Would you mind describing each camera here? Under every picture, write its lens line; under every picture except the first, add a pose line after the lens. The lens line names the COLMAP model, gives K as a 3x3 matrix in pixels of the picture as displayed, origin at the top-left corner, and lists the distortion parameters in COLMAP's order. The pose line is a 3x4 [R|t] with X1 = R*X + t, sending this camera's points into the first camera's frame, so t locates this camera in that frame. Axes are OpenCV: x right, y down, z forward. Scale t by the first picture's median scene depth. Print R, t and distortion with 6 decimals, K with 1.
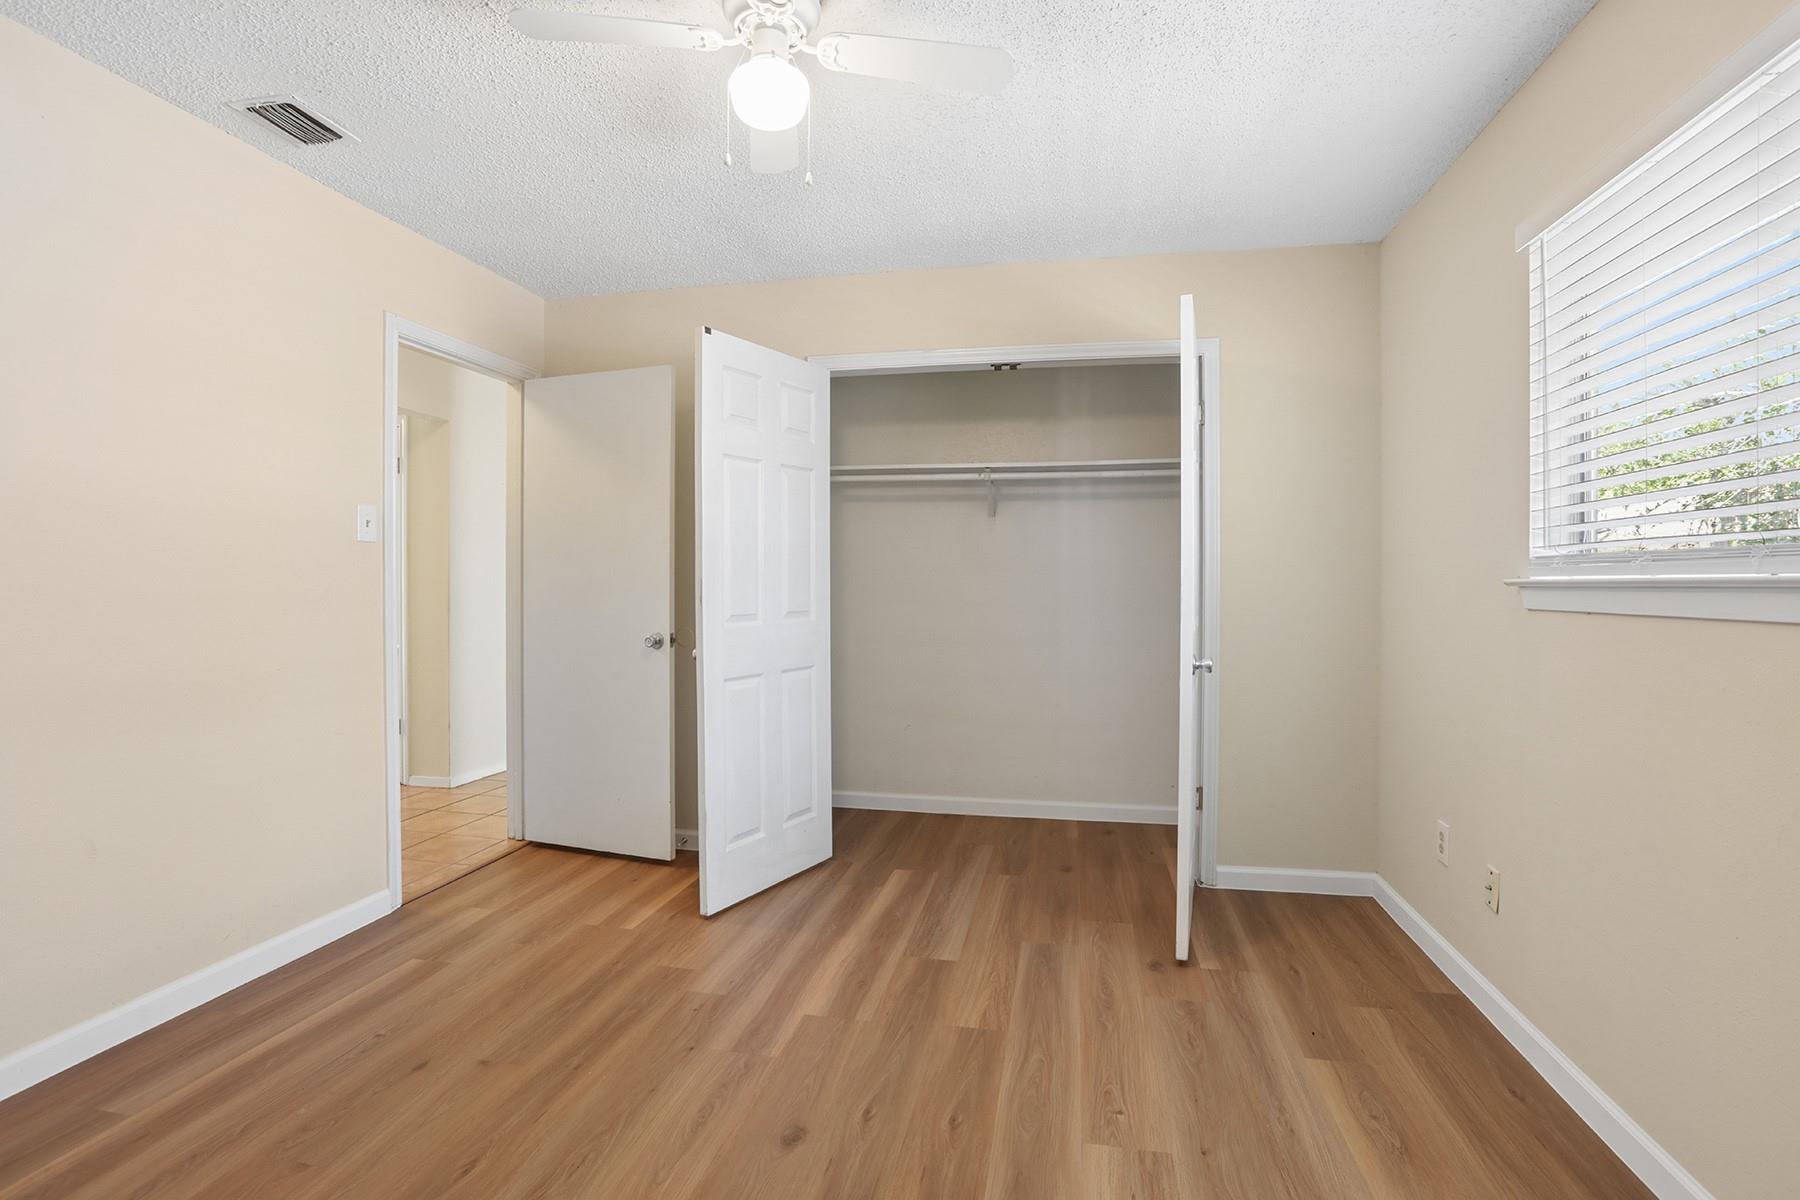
lens RADIAL K [[866.9, 0, 908.8], [0, 866.9, 598.4], [0, 0, 1]] dist [-0.000854, -0.000200]
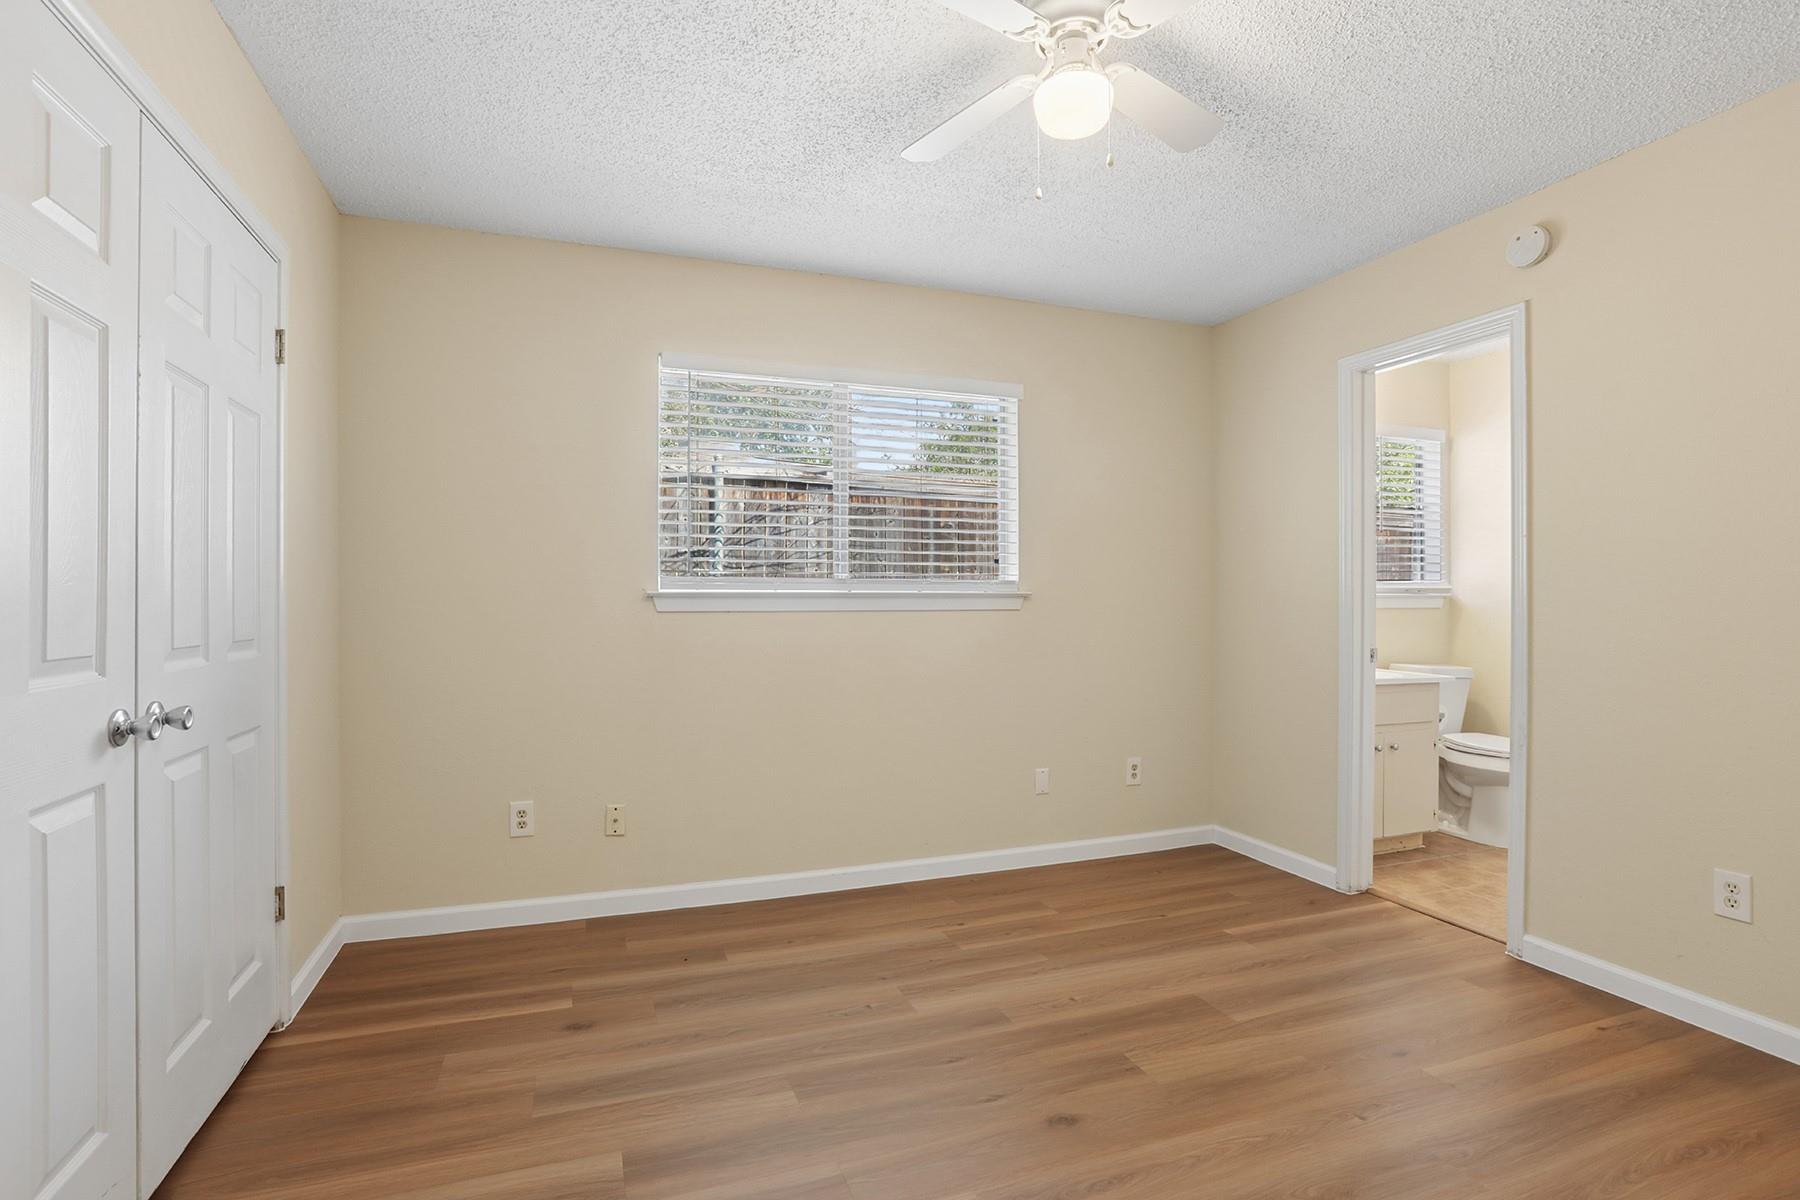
lens RADIAL K [[866.9, 0, 908.8], [0, 866.9, 598.4], [0, 0, 1]] dist [-0.000854, -0.000200]
pose [[-0.523382, 0.000675, 0.852098, -0.875179], [0.008332, 0.999956, 0.004326, -0.015060], [-0.852058, 0.009363, -0.523364, 1.604919]]
